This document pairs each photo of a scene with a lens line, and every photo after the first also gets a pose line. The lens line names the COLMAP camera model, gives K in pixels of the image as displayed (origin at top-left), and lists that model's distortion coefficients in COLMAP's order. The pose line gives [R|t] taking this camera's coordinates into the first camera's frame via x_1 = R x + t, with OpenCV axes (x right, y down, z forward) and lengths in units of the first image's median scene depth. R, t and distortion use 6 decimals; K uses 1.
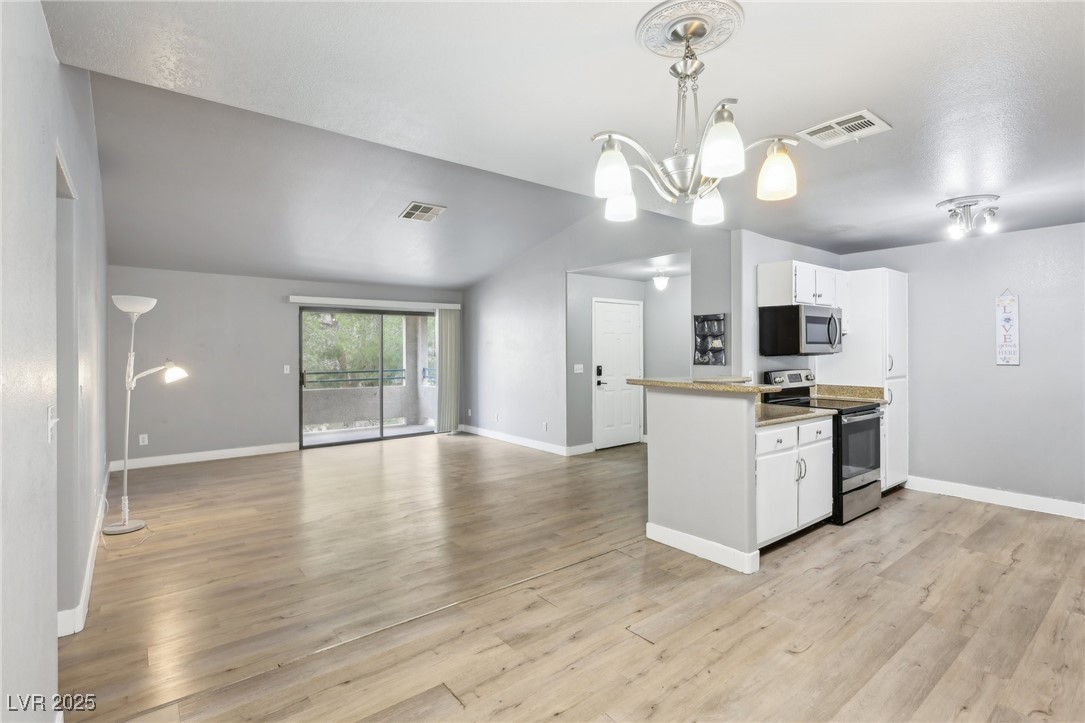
lens RADIAL K [[515.6, 0, 544.1], [0, 515.6, 348.6], [0, 0, 1]] dist [-0.001330, 0.002192]
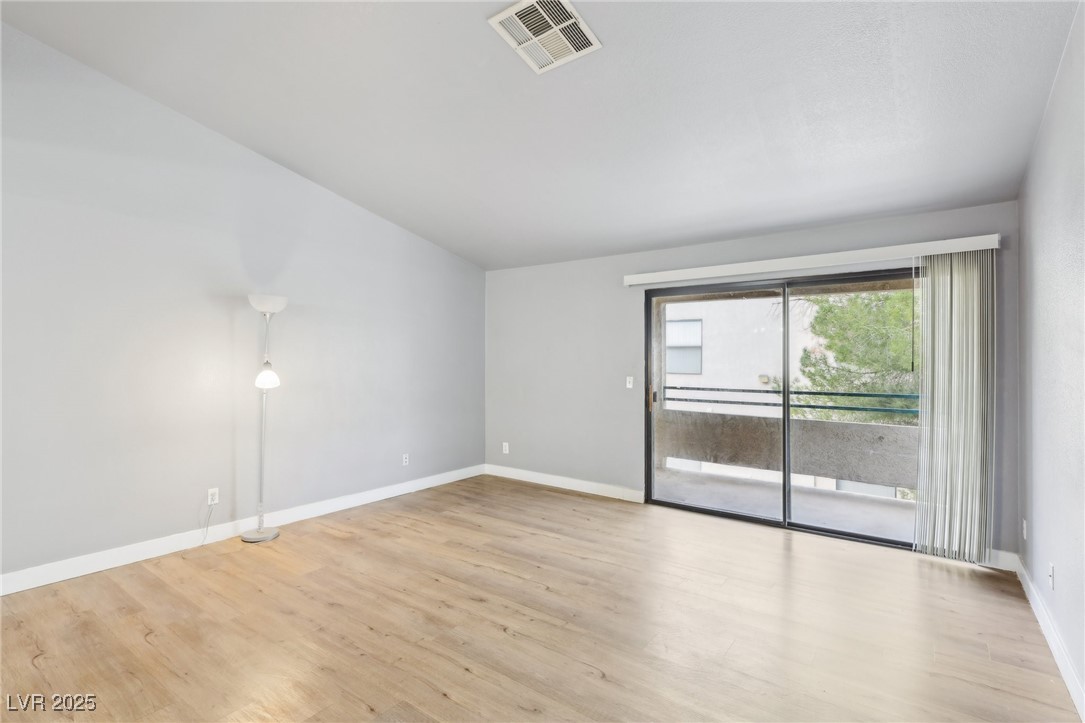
lens RADIAL K [[515.6, 0, 538.8], [0, 515.6, 356.7], [0, 0, 1]] dist [-0.001330, 0.002192]
pose [[0.255798, 0.001027, -0.966730, 0.228990], [-0.004453, 0.999990, -0.000116, 0.009333], [0.966720, 0.004335, 0.255801, 1.125700]]
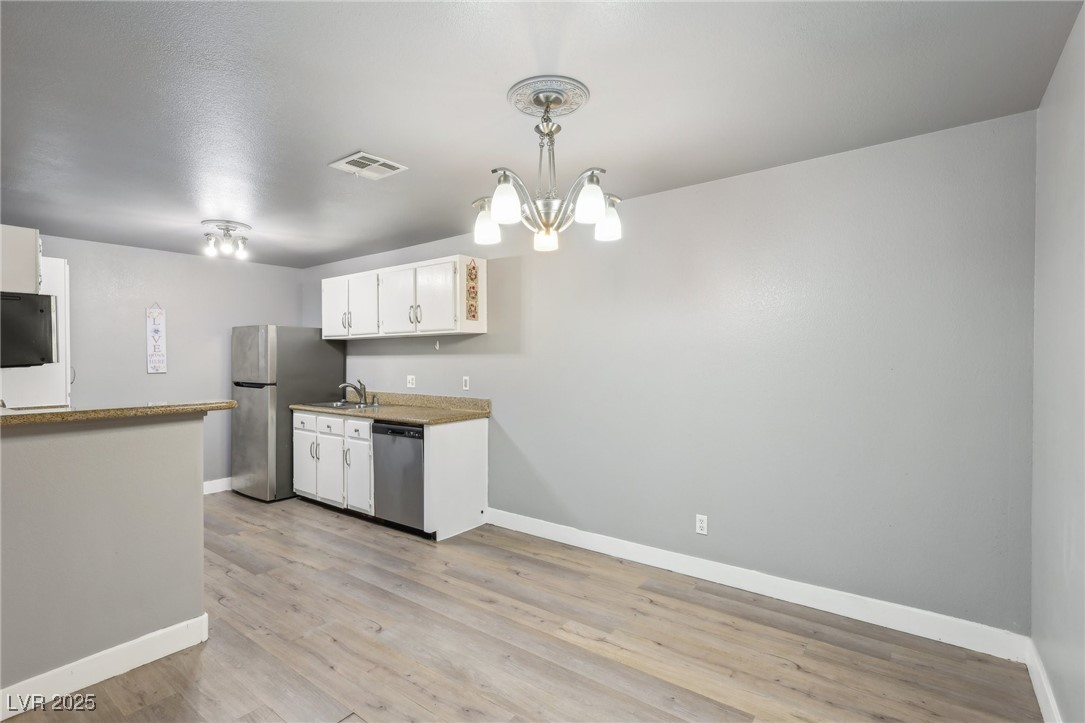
lens RADIAL K [[515.6, 0, 533.7], [0, 515.6, 361.4], [0, 0, 1]] dist [-0.001330, 0.002192]
pose [[-0.234057, -0.003655, 0.972216, -0.342317], [0.004780, 0.999977, 0.004910, 0.005941], [-0.972211, 0.005796, -0.234034, 0.482030]]
